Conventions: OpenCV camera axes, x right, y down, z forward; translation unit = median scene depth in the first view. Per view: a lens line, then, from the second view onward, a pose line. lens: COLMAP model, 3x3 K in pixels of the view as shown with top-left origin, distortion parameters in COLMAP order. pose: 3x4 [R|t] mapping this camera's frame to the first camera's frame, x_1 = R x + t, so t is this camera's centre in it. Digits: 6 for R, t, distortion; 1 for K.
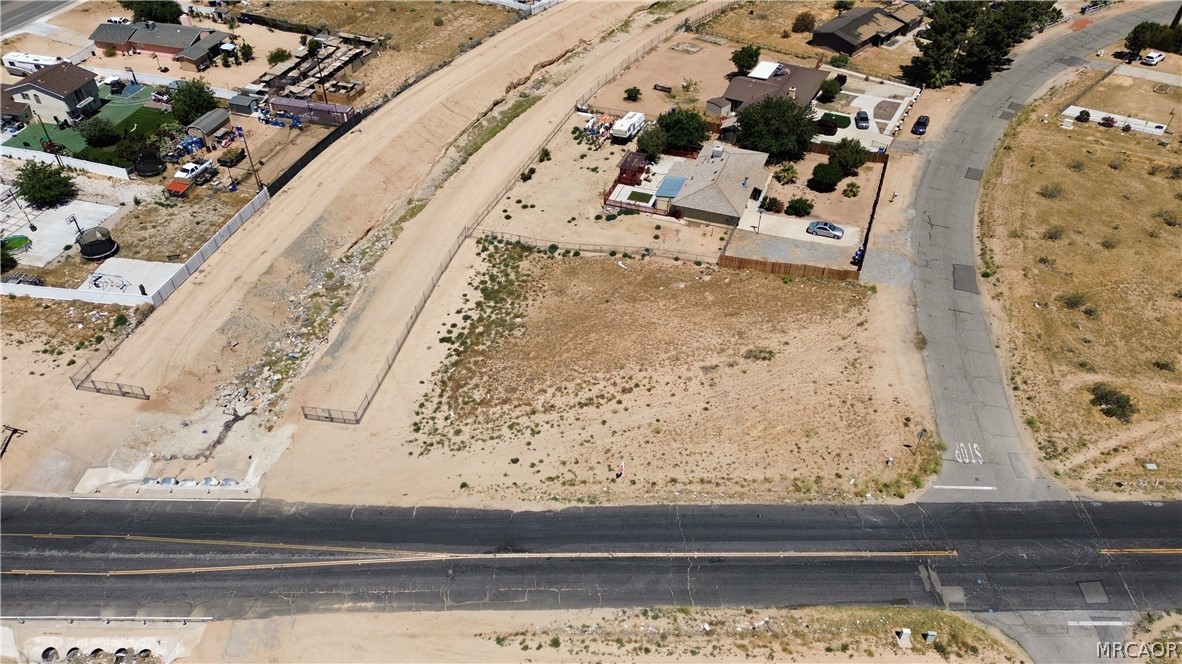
lens RADIAL K [[832.6, 0, 591.0], [0, 832.6, 332.0], [0, 0, 1]] dist [0.102974, -0.127001]
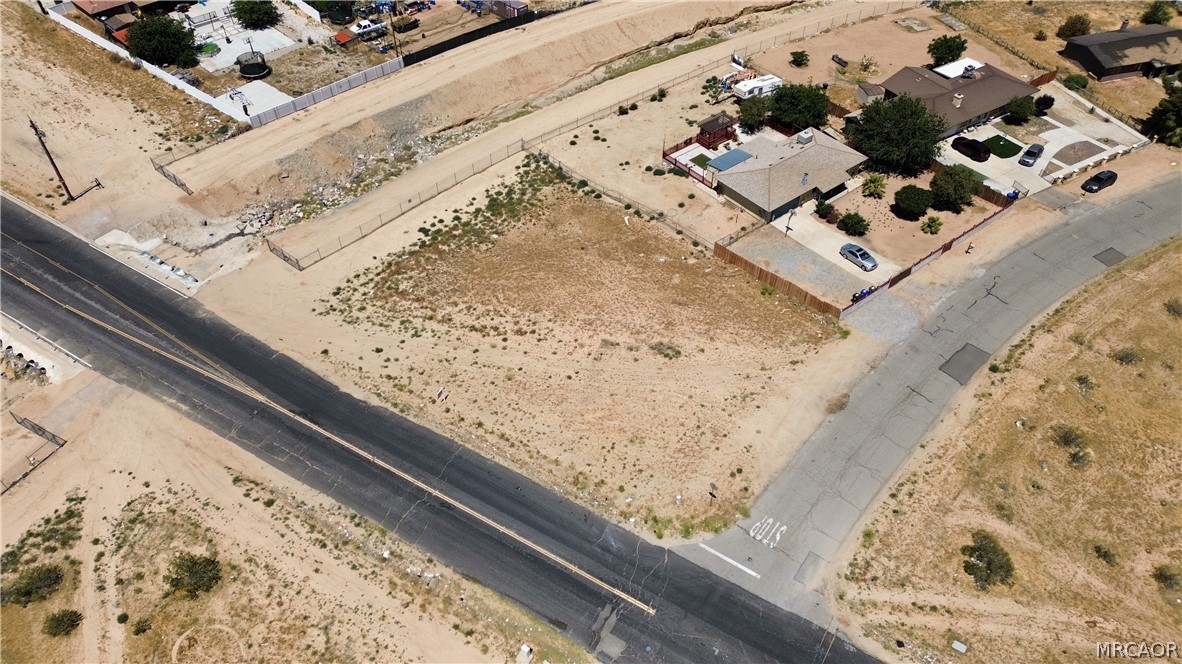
lens RADIAL K [[832.6, 0, 591.0], [0, 832.6, 332.0], [0, 0, 1]] dist [0.102974, -0.127001]
pose [[0.856672, 0.361041, -0.368460, 0.494142], [-0.333075, 0.932544, 0.139366, -0.099027], [0.393921, 0.003334, 0.919138, 0.124463]]
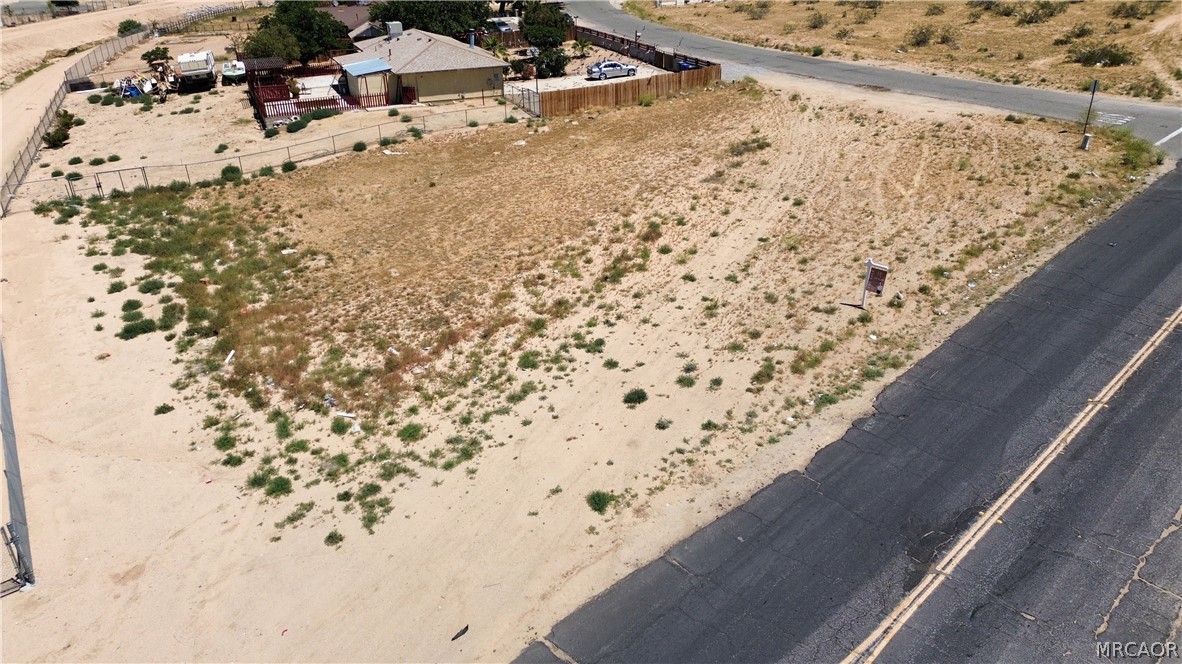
lens RADIAL K [[833.7, 0, 596.3], [0, 833.7, 332.3], [0, 0, 1]] dist [0.097972, -0.100840]
pose [[0.706770, -0.324523, 0.628618, -0.292569], [0.468611, 0.880437, -0.072347, 0.140271], [-0.529980, 0.345711, 0.774342, 0.696806]]
